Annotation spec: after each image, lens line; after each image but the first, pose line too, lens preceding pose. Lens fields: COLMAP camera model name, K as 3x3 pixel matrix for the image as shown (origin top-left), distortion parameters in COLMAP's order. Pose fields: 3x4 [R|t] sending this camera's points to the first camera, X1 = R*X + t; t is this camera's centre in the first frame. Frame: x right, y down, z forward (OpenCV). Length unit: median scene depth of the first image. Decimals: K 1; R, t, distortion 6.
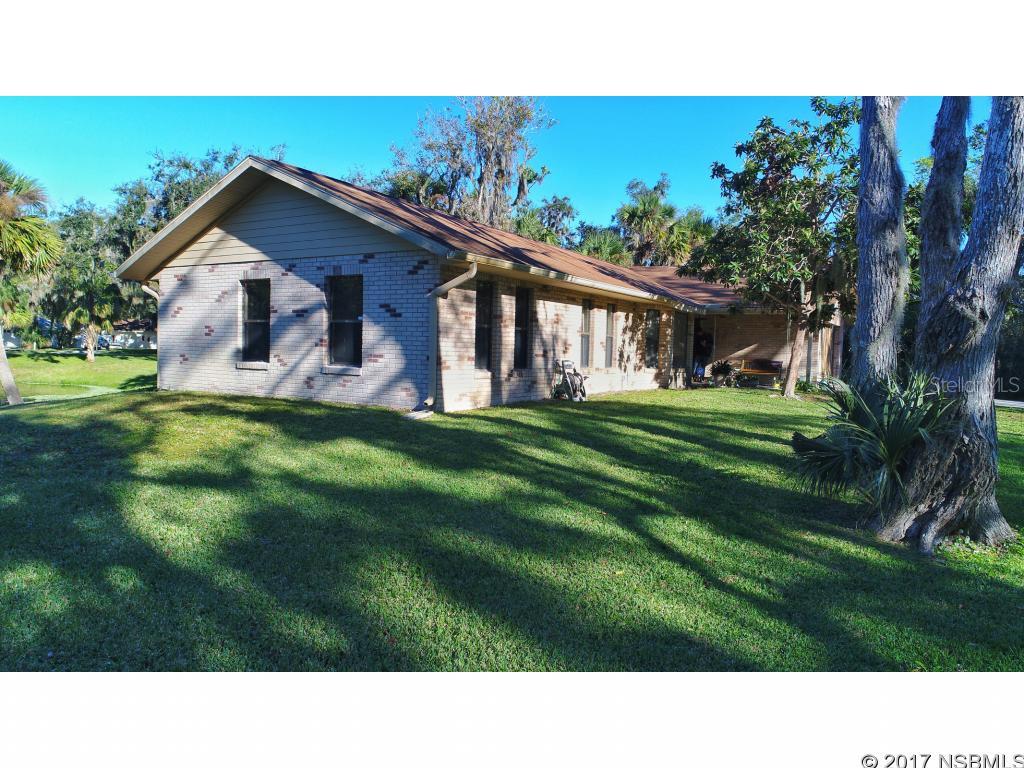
lens RADIAL K [[681.2, 0, 512.0], [0, 681.2, 384.0], [0, 0, 1]] dist [-0.004413, -0.001358]
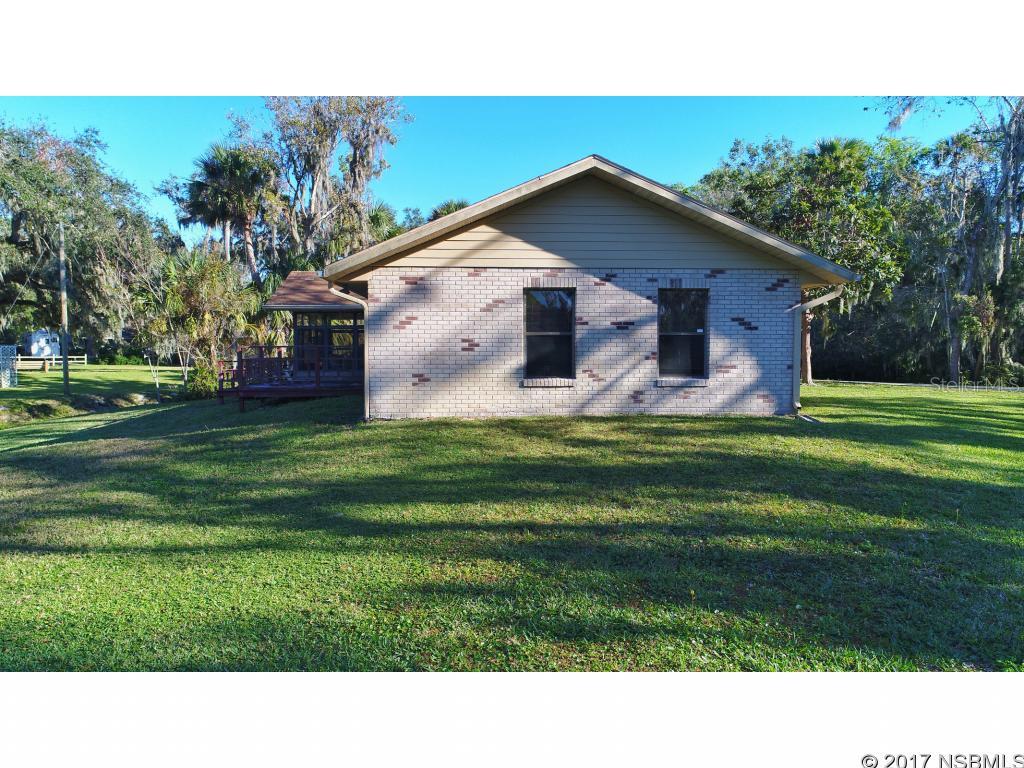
lens RADIAL K [[681.2, 0, 512.0], [0, 681.2, 384.0], [0, 0, 1]] dist [-0.004413, -0.001358]
pose [[0.825051, -0.058244, 0.562049, -1.003173], [0.050570, 0.998293, 0.029217, -0.059035], [-0.562791, 0.004318, 0.826588, 0.301462]]
